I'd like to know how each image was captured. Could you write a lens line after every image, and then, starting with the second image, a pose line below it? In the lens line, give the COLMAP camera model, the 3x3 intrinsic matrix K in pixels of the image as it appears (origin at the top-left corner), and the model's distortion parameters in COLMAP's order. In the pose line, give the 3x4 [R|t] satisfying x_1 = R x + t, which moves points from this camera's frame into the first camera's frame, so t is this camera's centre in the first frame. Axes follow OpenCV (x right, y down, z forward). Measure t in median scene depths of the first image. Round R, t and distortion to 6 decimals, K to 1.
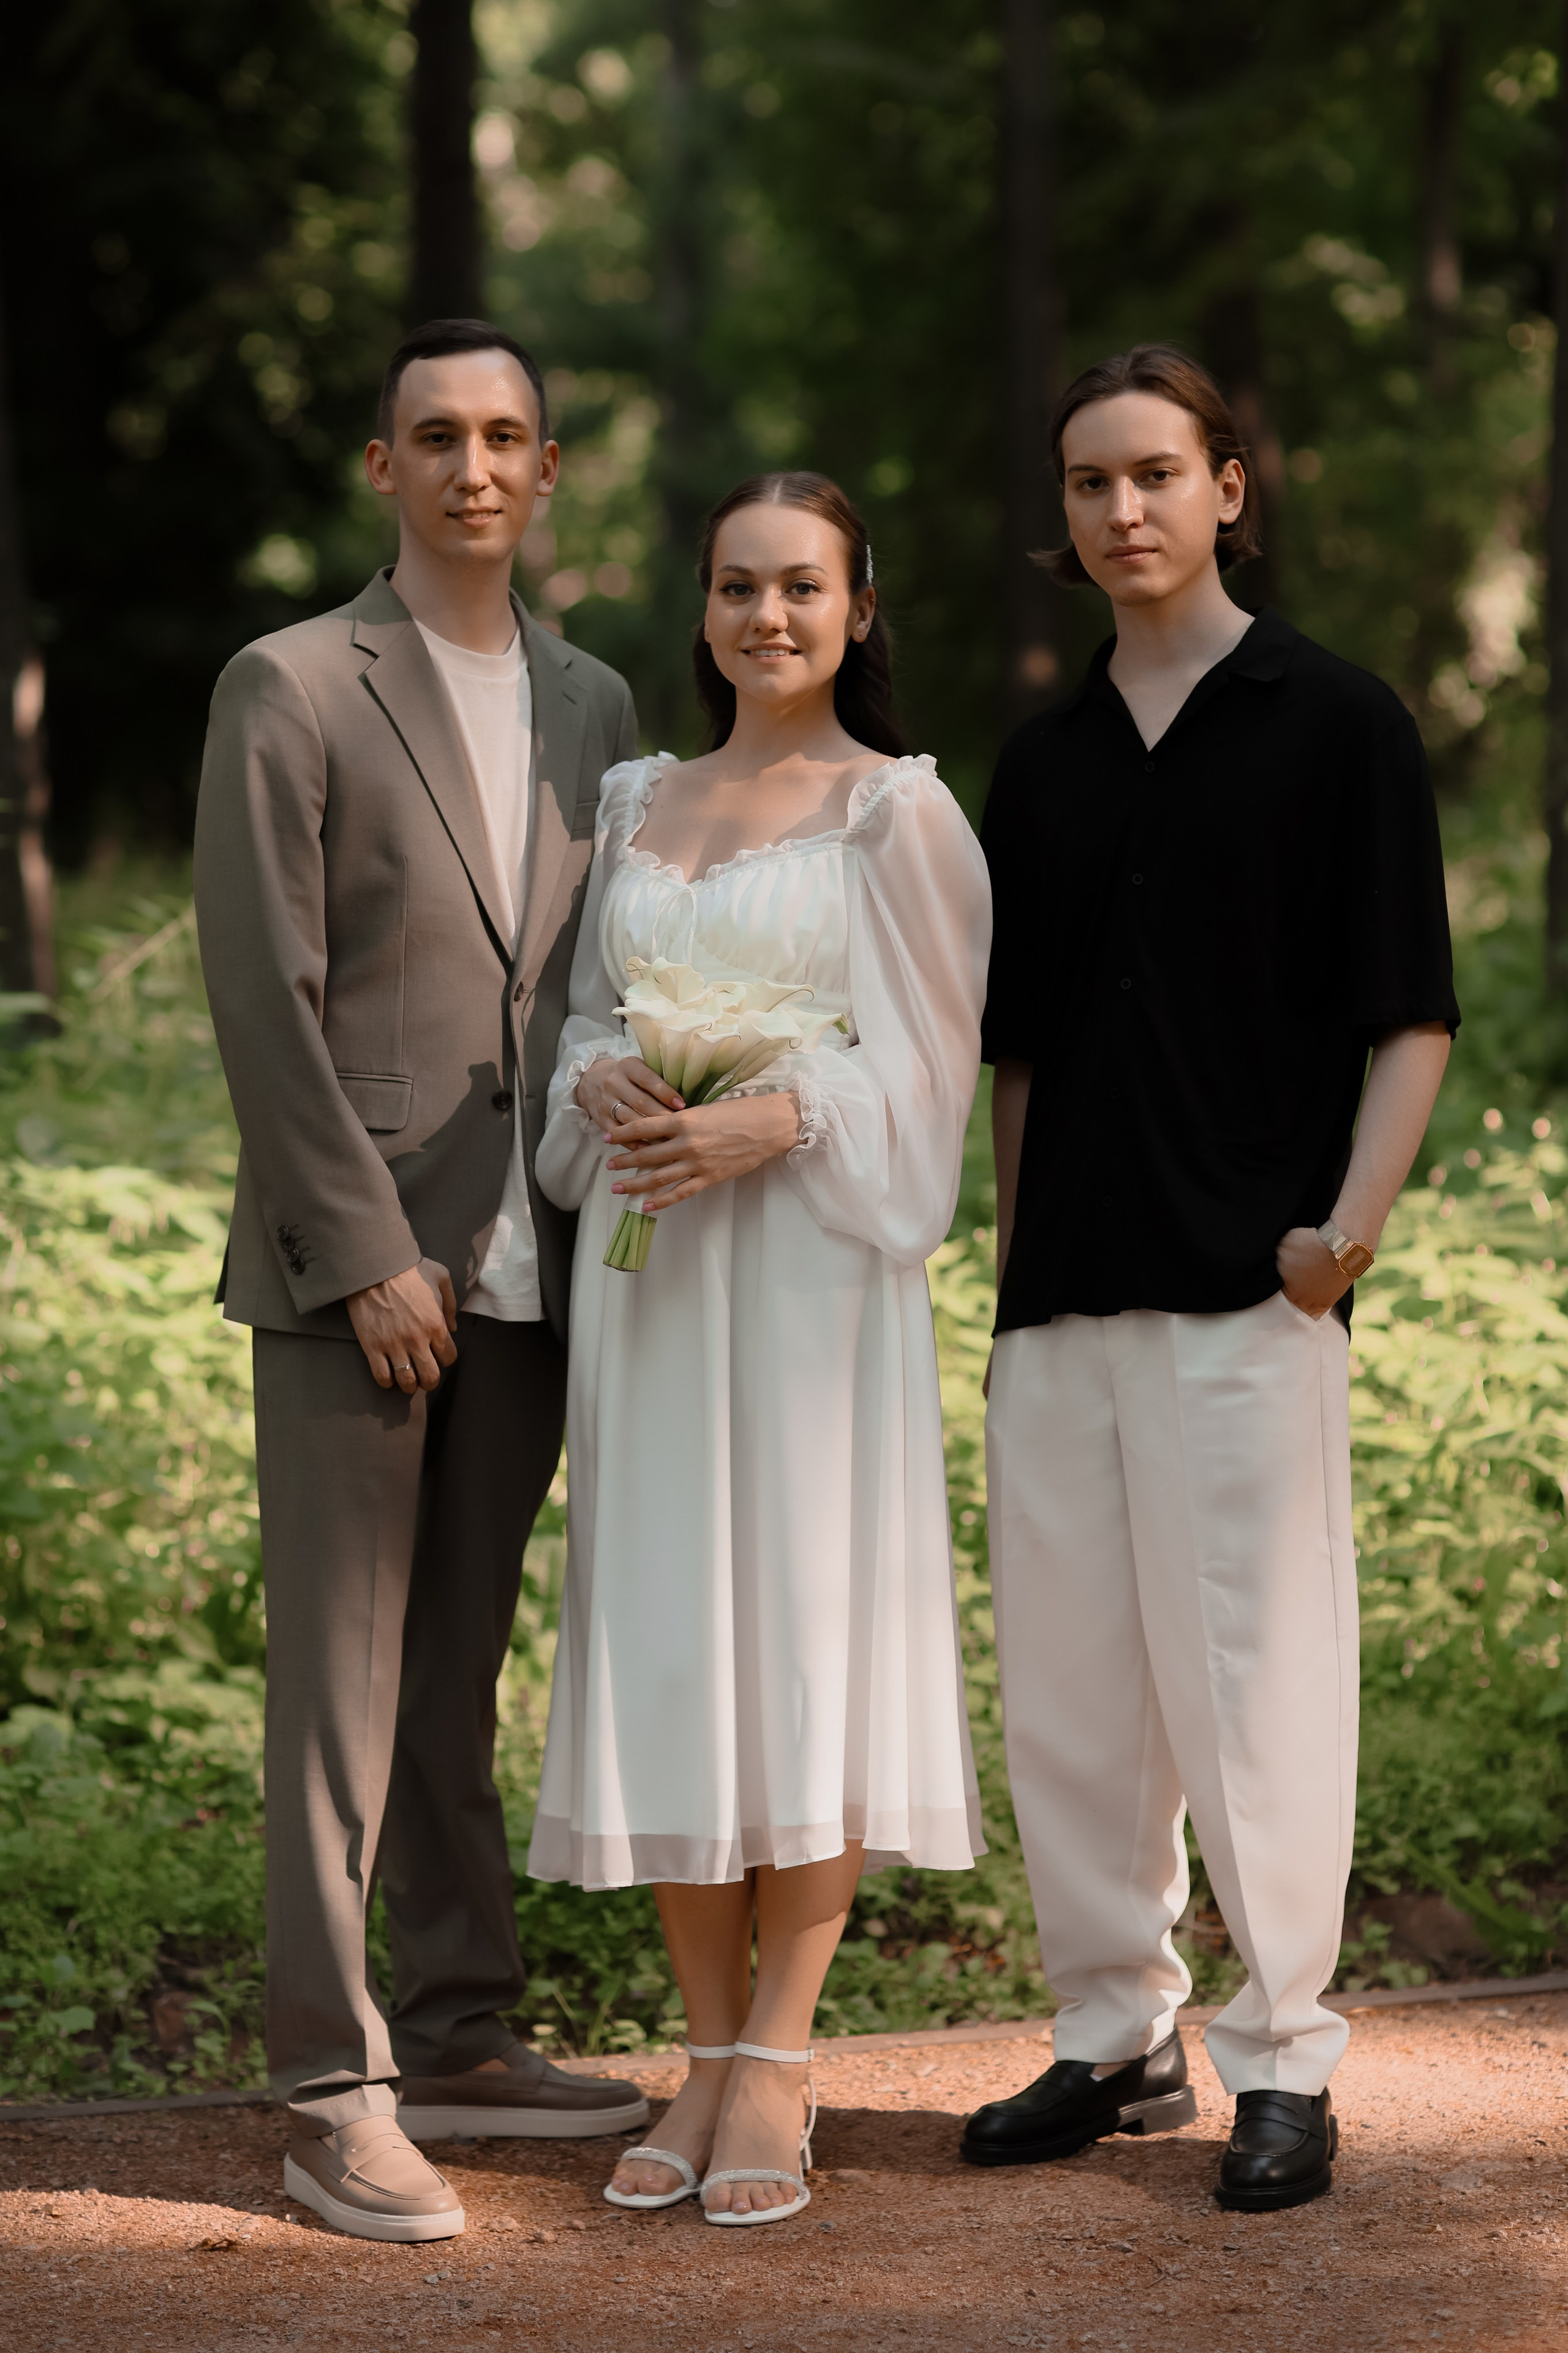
lens RADIAL K [[5792.6, 0, 782.0], [0, 5792.6, 1240.4], [0, 0, 1]] dist [-0.100792, -0.935459]
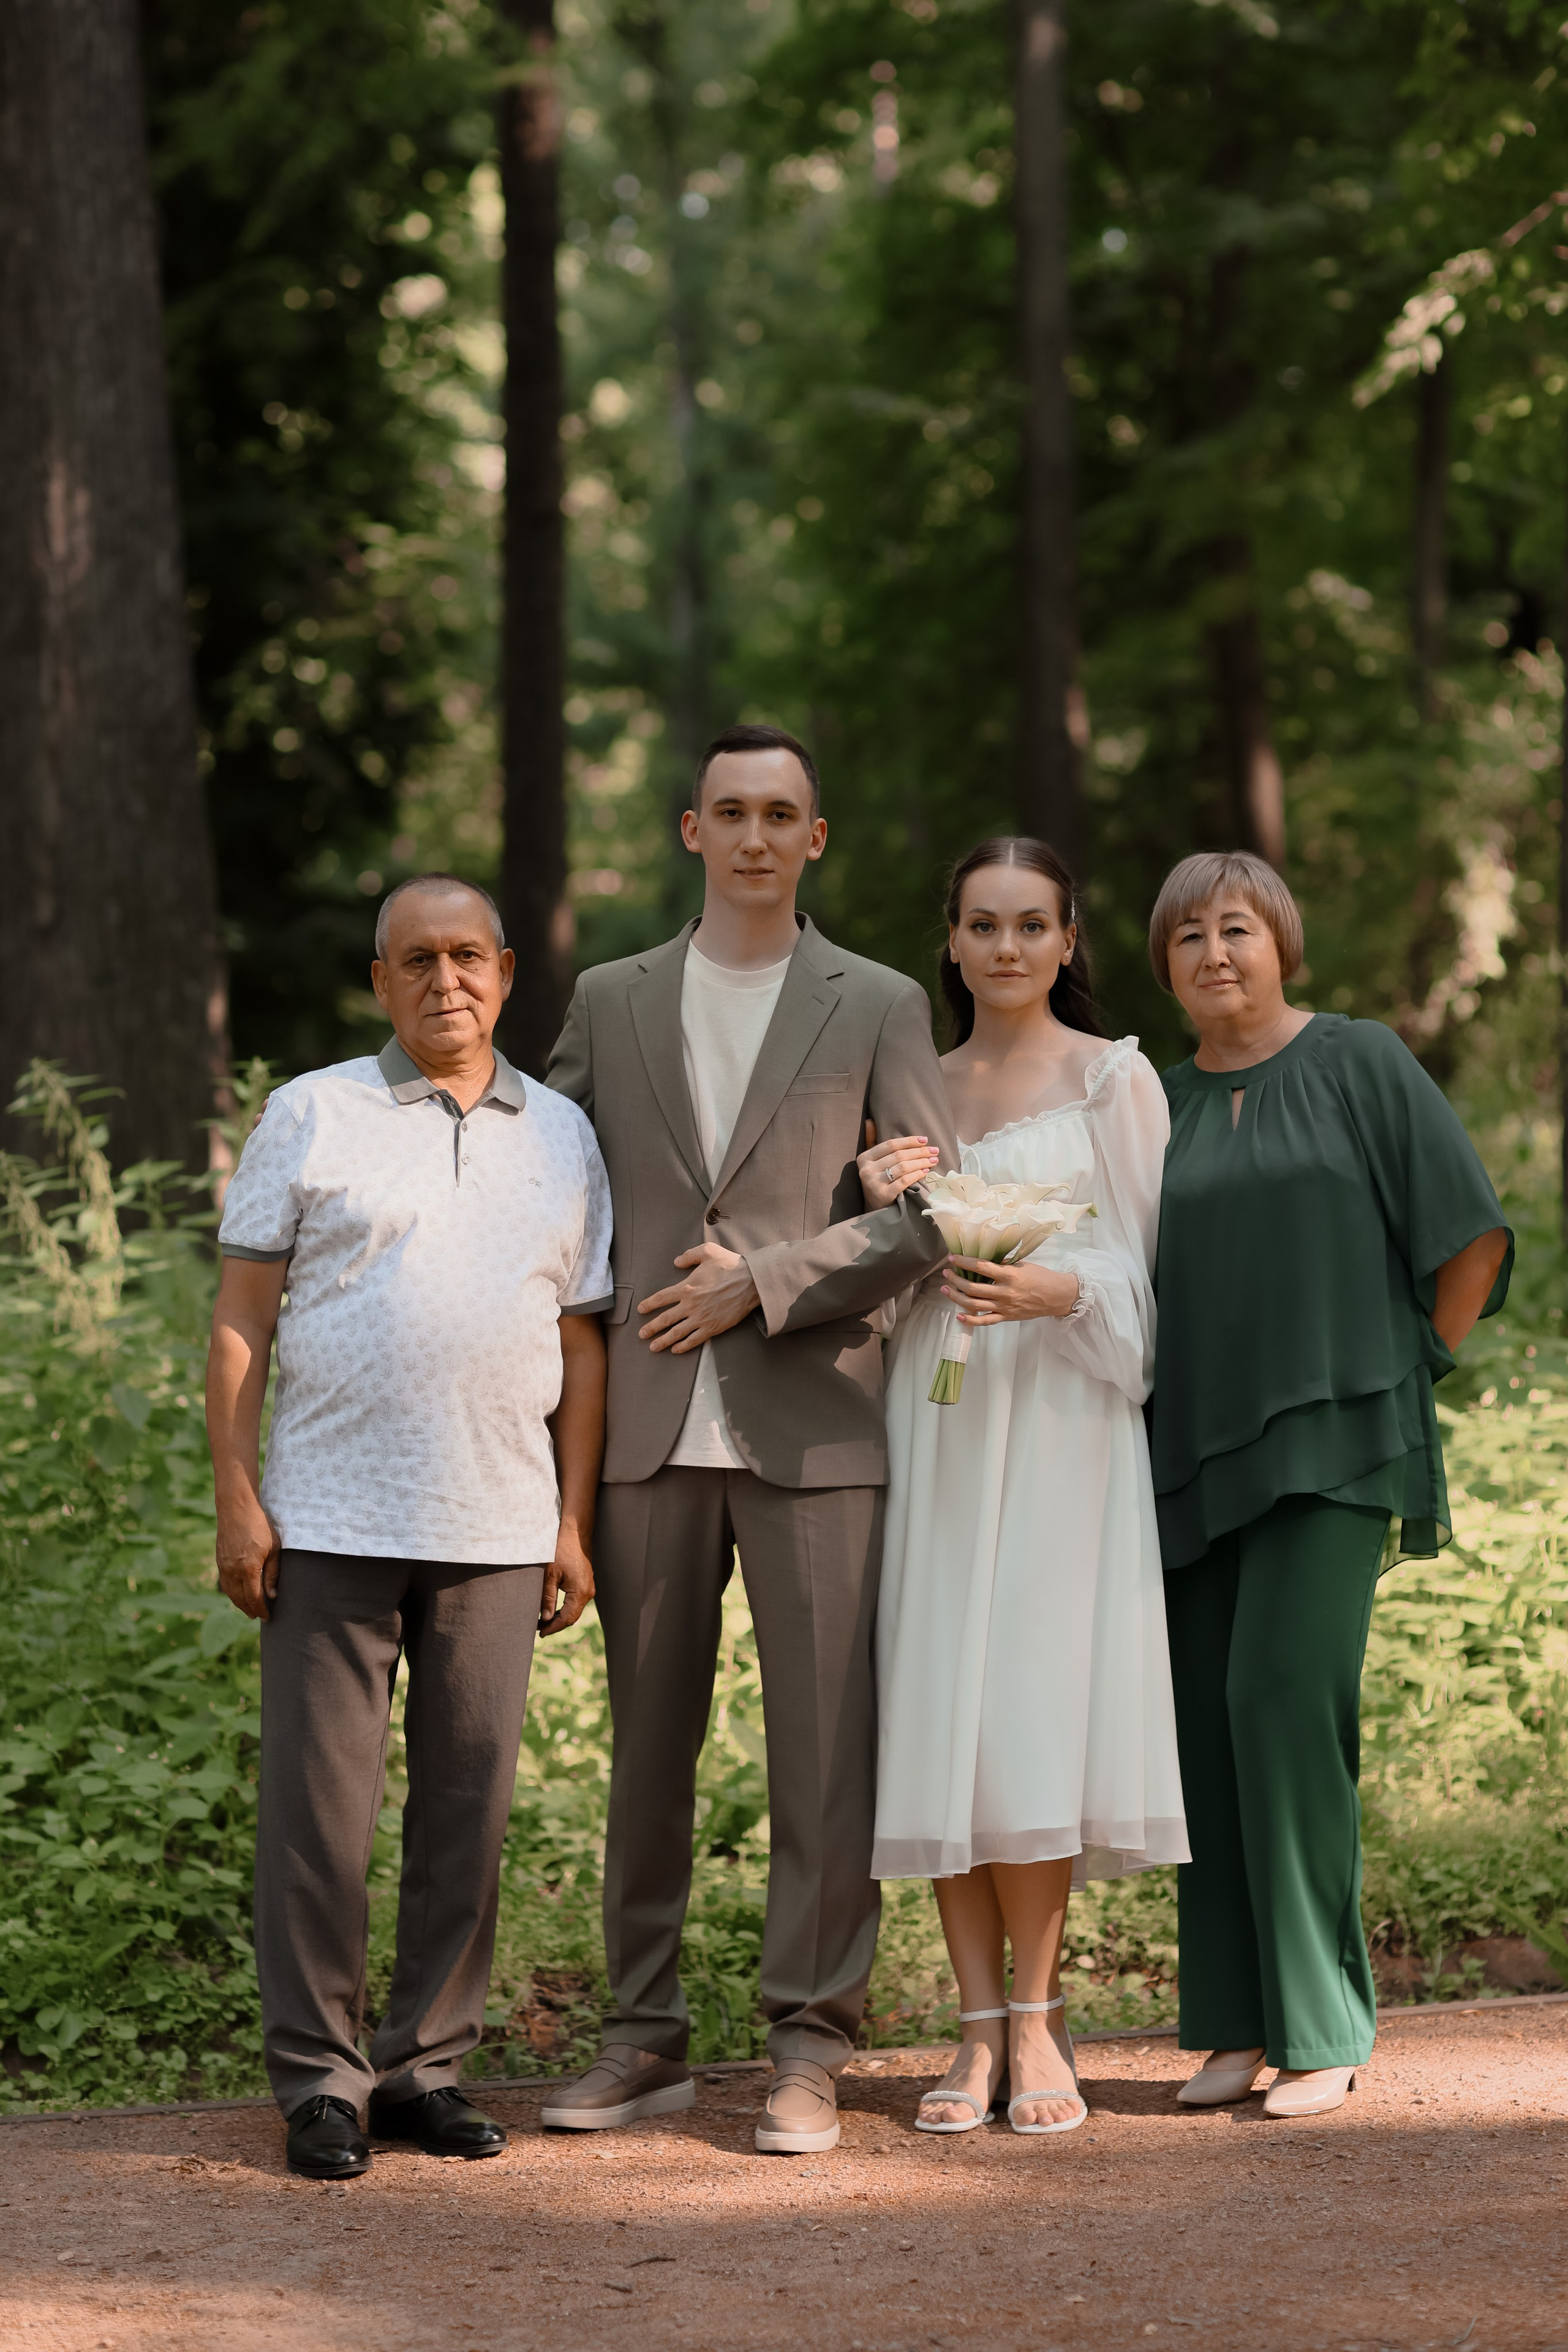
lens RADIAL K [[5771.1, 0, 784.0], [0, 5771.1, 1176.0], [0, 0, 1]] dist [-0.023097, -1.478899]
pose [[0.999971, -0.004359, 0.006174, -0.057725], [0.004735, 0.998050, -0.062247, 0.023891], [-0.005891, 0.062274, 0.998042, -0.287184]]
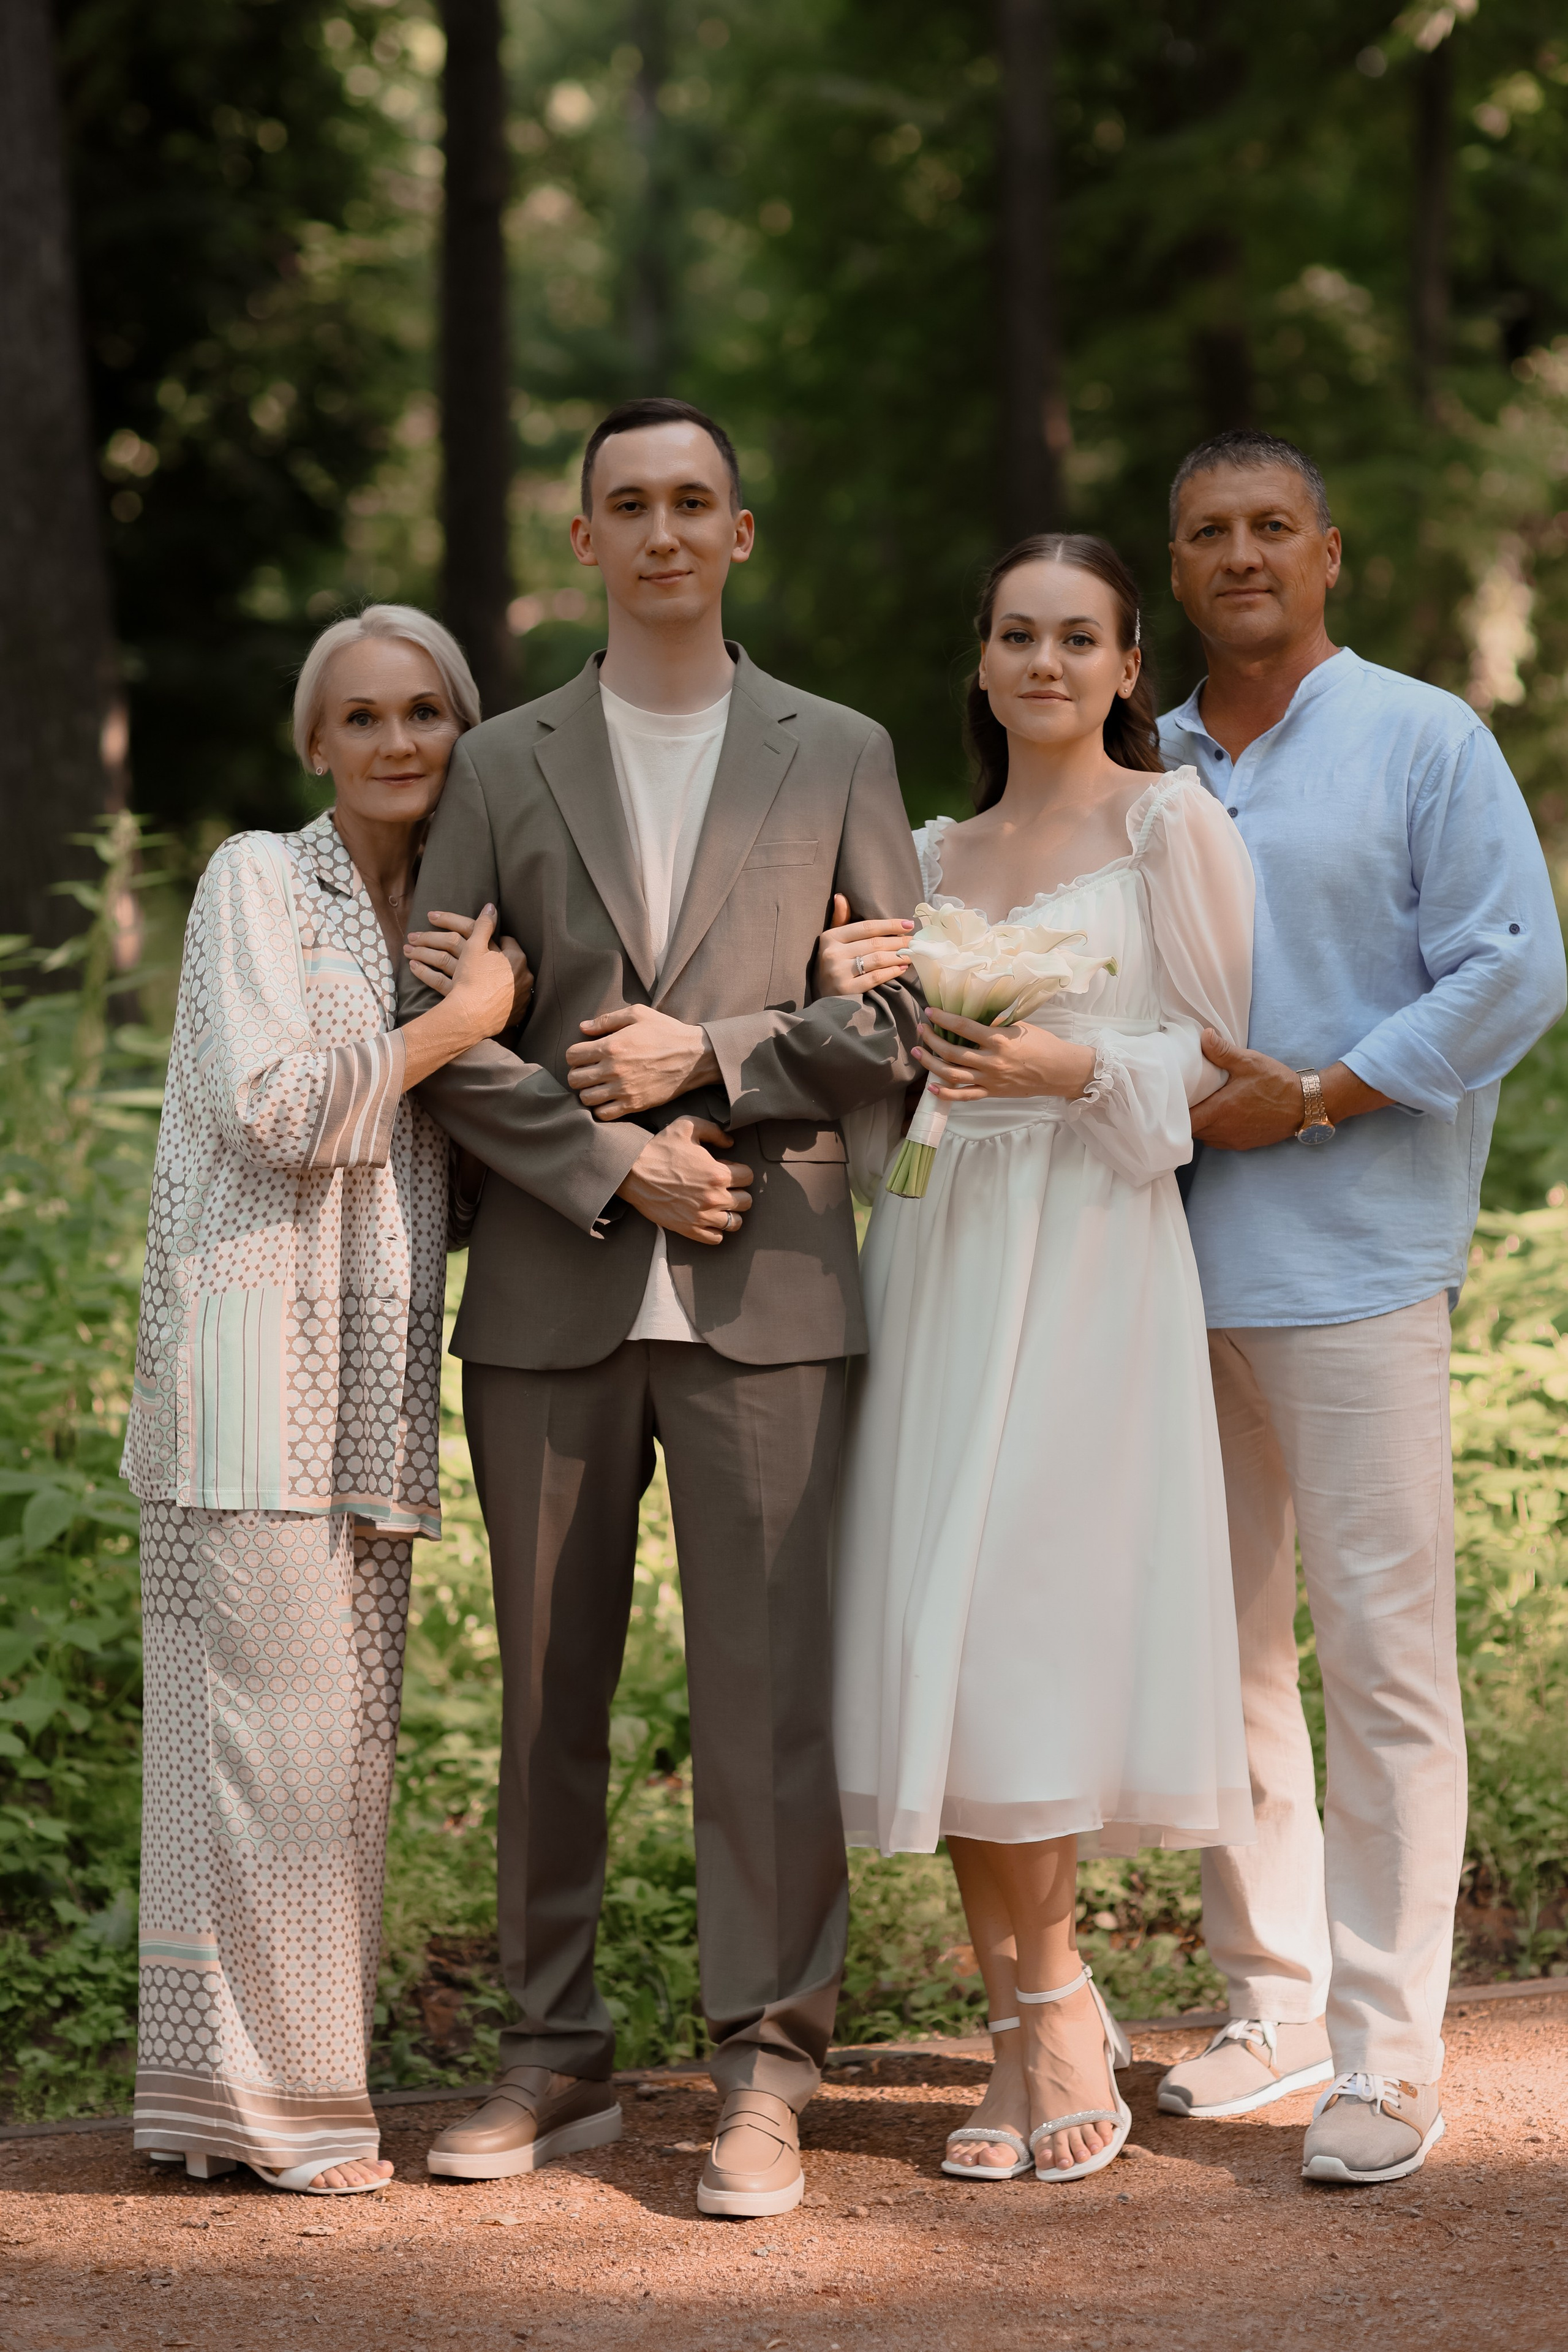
lens RADIAL K [[5771.1, 0, 784.0], [0, 5771.1, 1176.0], [0, 0, 1]] dist [-0.023097, -1.478899]
pose [[0.999898, -0.009016, 0.011038, -0.052300], [0.009173, 0.999856, -0.014253, -0.001958], [-0.010908, 0.014353, 0.999837, -0.048045]]
